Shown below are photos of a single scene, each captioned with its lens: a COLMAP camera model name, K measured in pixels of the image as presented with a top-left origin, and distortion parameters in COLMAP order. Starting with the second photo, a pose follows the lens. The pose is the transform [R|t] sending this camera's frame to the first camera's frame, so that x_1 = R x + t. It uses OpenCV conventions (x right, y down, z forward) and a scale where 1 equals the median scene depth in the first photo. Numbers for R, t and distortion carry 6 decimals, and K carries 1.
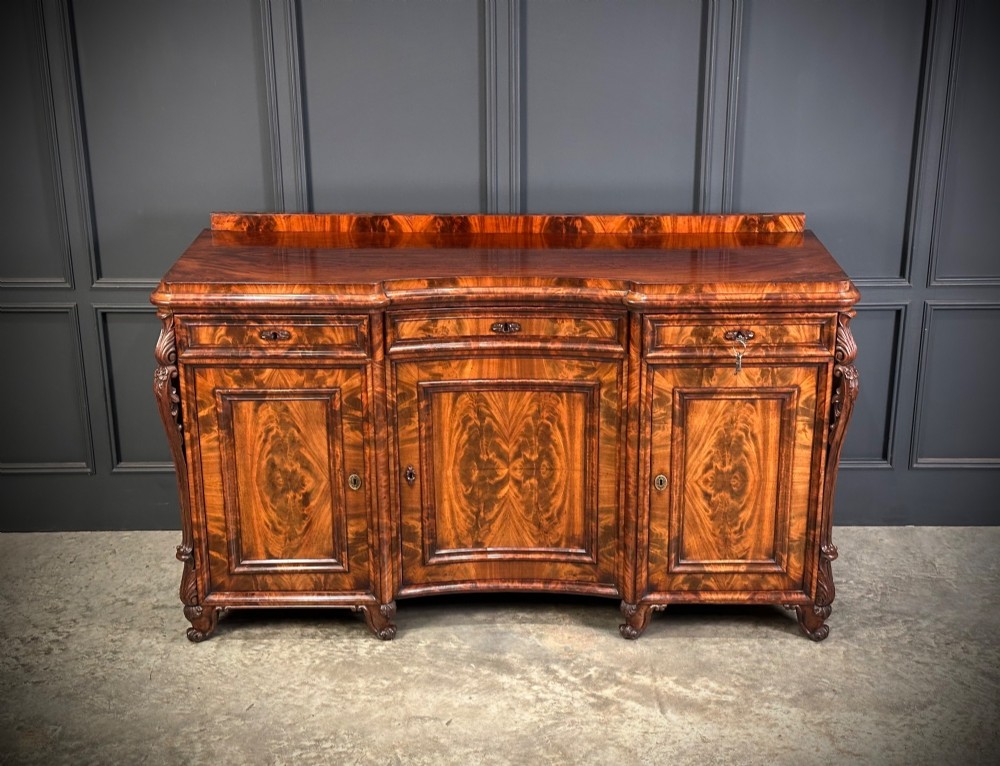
lens RADIAL K [[1424.2, 0, 526.4], [0, 1424.2, 397.2], [0, 0, 1]] dist [0.193973, -0.358051]
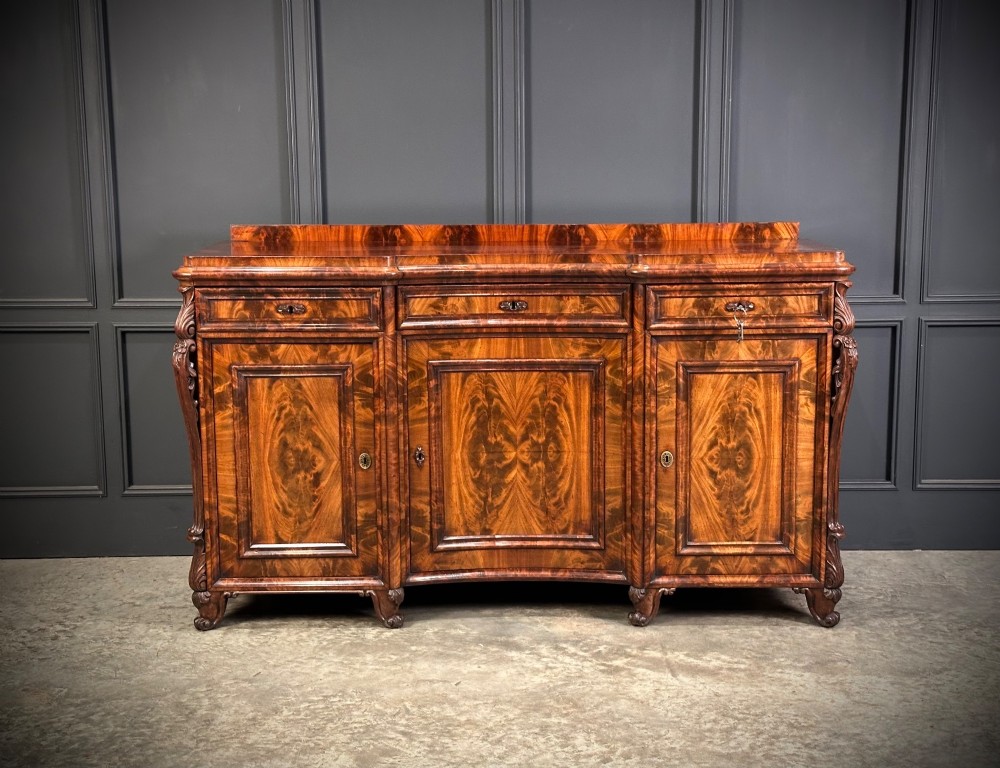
lens RADIAL K [[1422.6, 0, 512.4], [0, 1422.6, 382.3], [0, 0, 1]] dist [0.197617, -0.377535]
pose [[0.999958, -0.005124, -0.007625, -0.007477], [0.003699, 0.984307, -0.176423, 0.187522], [0.008410, 0.176388, 0.984285, -0.007127]]
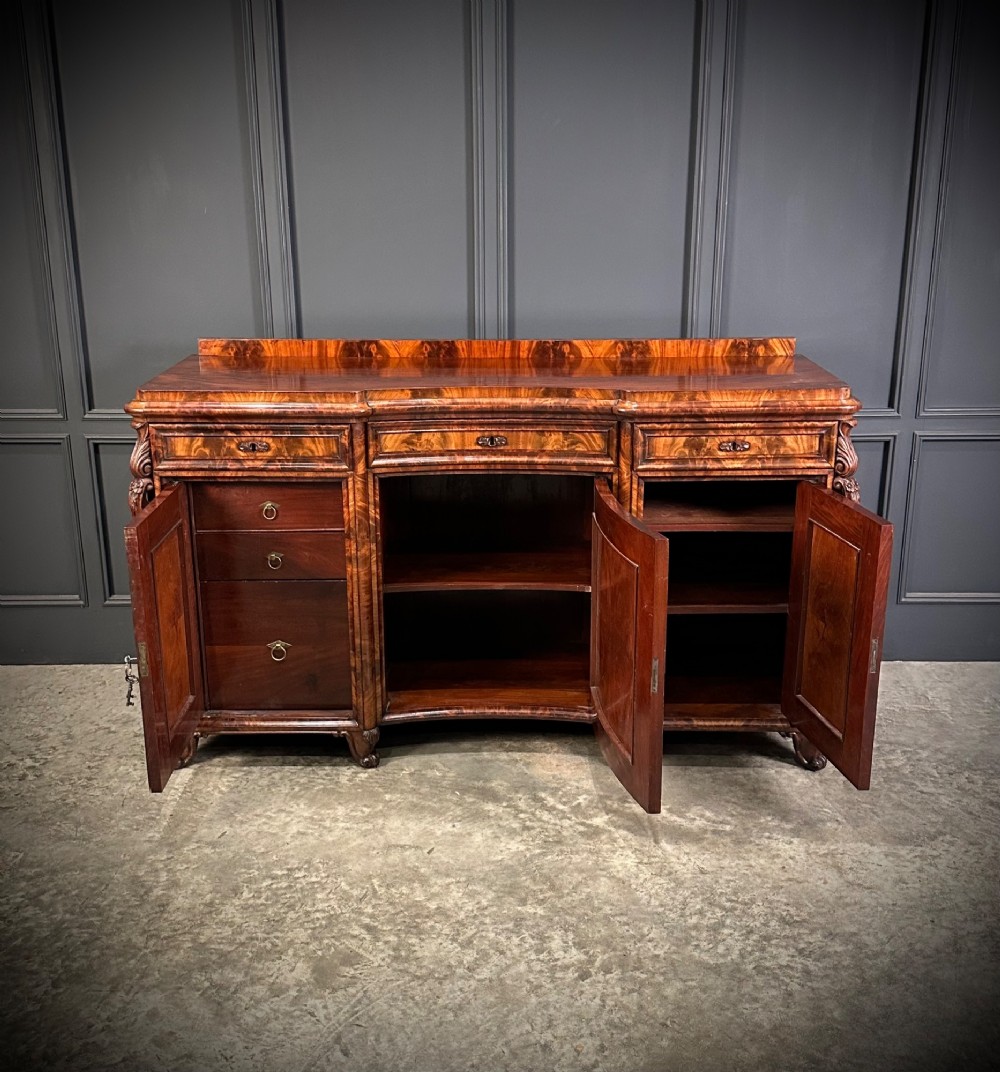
lens RADIAL K [[1189.6, 0, 501.6], [0, 1189.6, 536.9], [0, 0, 1]] dist [0.203913, -0.442053]
pose [[0.999884, 0.000554, -0.015246, 0.004668], [-0.001311, 0.998767, -0.049627, 0.056433], [0.015200, 0.049642, 0.998651, 0.190869]]
